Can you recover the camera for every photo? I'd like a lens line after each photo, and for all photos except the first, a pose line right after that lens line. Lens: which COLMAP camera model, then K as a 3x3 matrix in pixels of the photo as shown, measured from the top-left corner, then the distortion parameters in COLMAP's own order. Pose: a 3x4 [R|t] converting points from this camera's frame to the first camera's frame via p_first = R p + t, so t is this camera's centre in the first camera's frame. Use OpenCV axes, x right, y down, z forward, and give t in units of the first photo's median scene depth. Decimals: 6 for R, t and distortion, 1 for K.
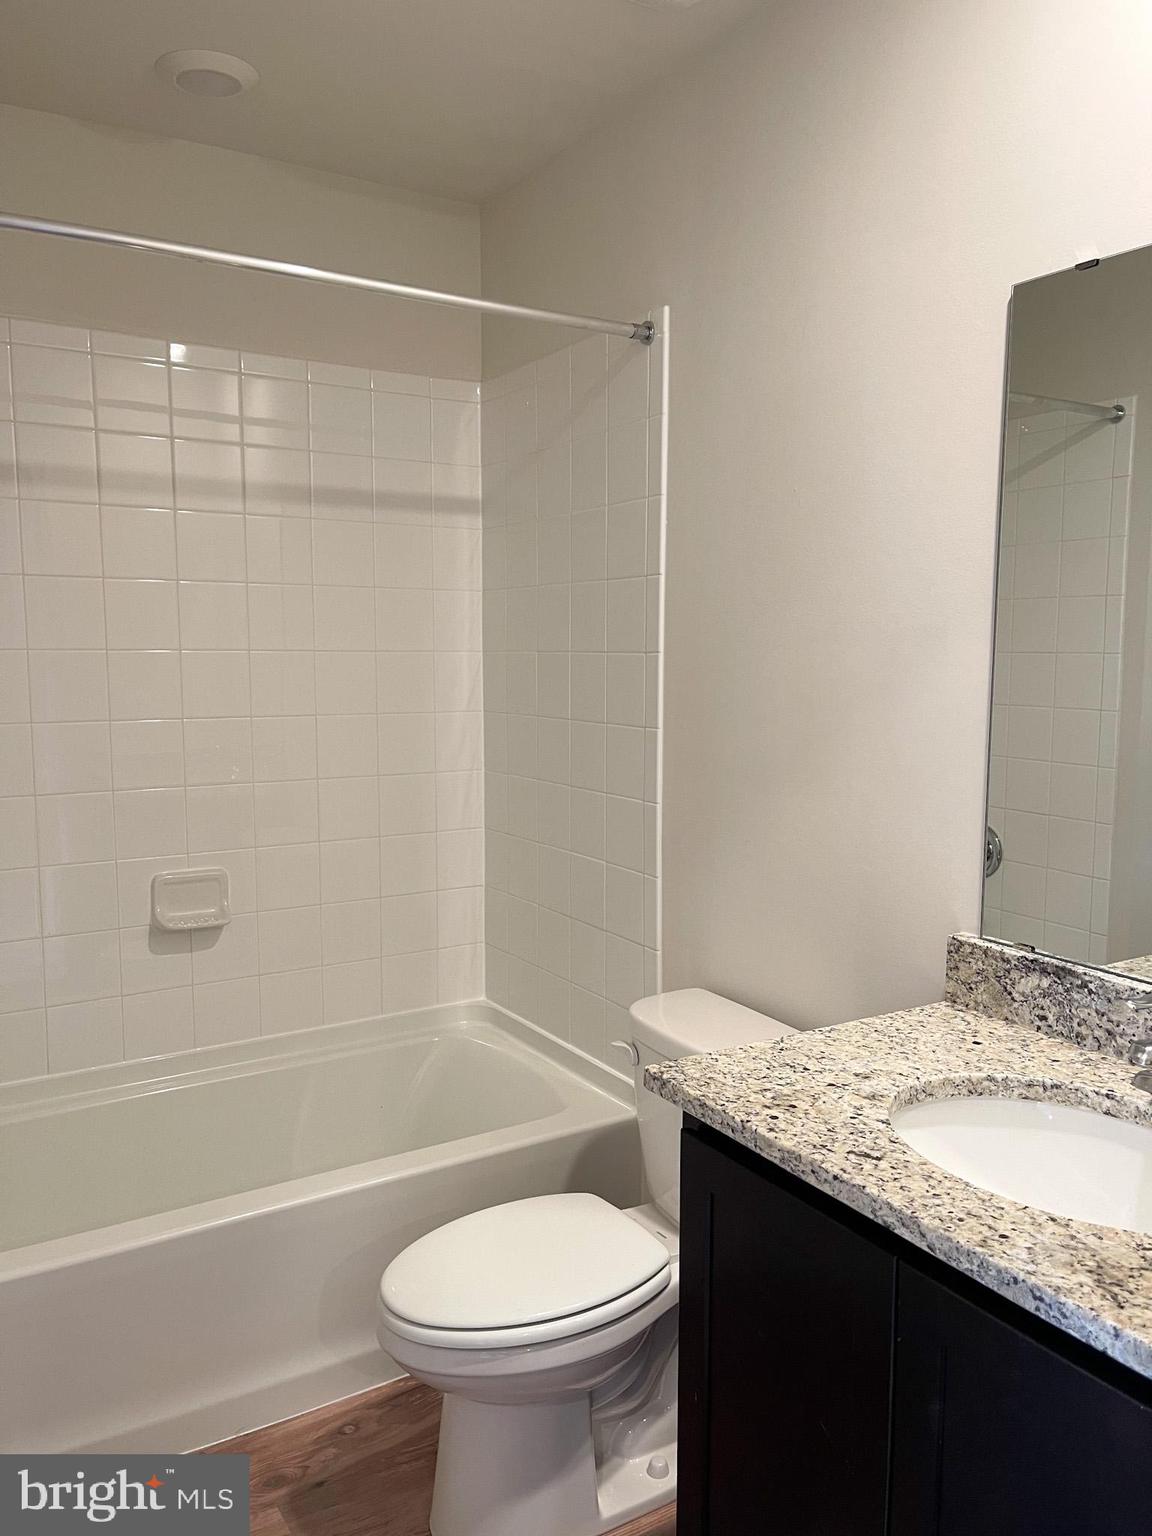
lens RADIAL K [[1169.3, 0, 576.0], [0, 1169.3, 768.0], [0, 0, 1]] dist [0.059382, -0.066815]
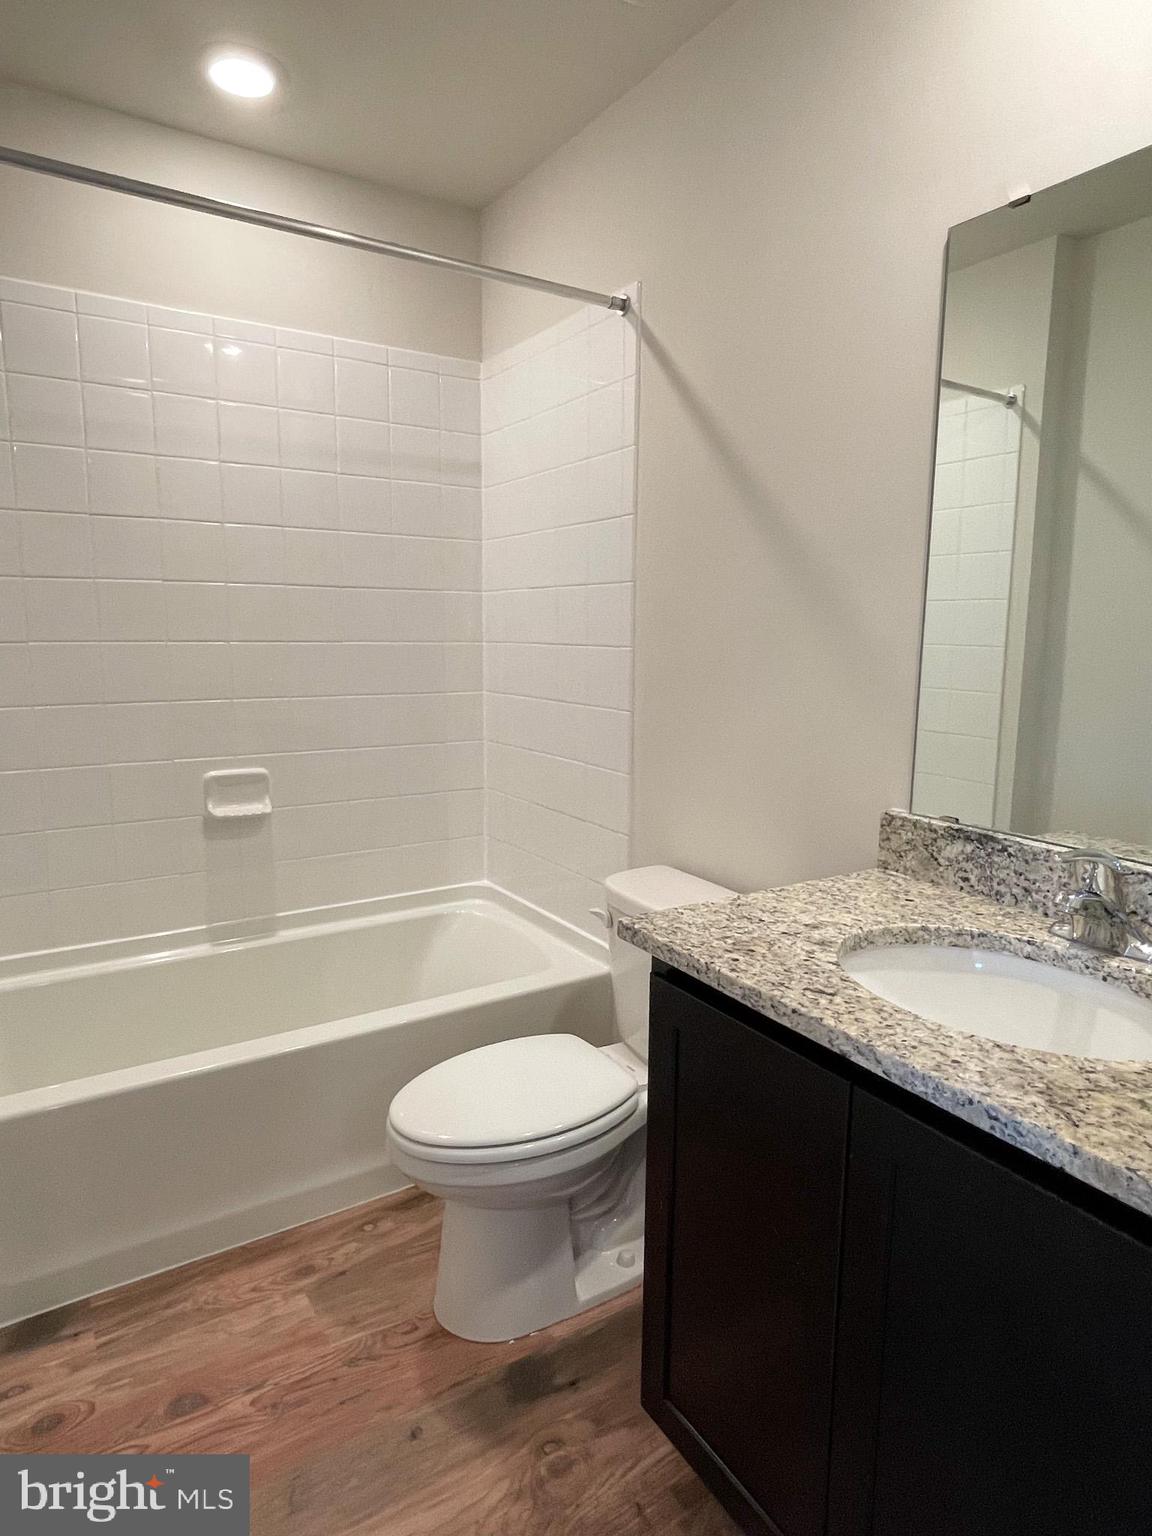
lens RADIAL K [[885.2, 0, 576.0], [0, 885.2, 768.0], [0, 0, 1]] dist [0.034306, -0.055328]
pose [[0.999907, 0.002450, 0.013385, 0.007409], [-0.003038, 0.999023, 0.044078, 0.076956], [-0.013264, -0.044115, 0.998938, 0.170544]]
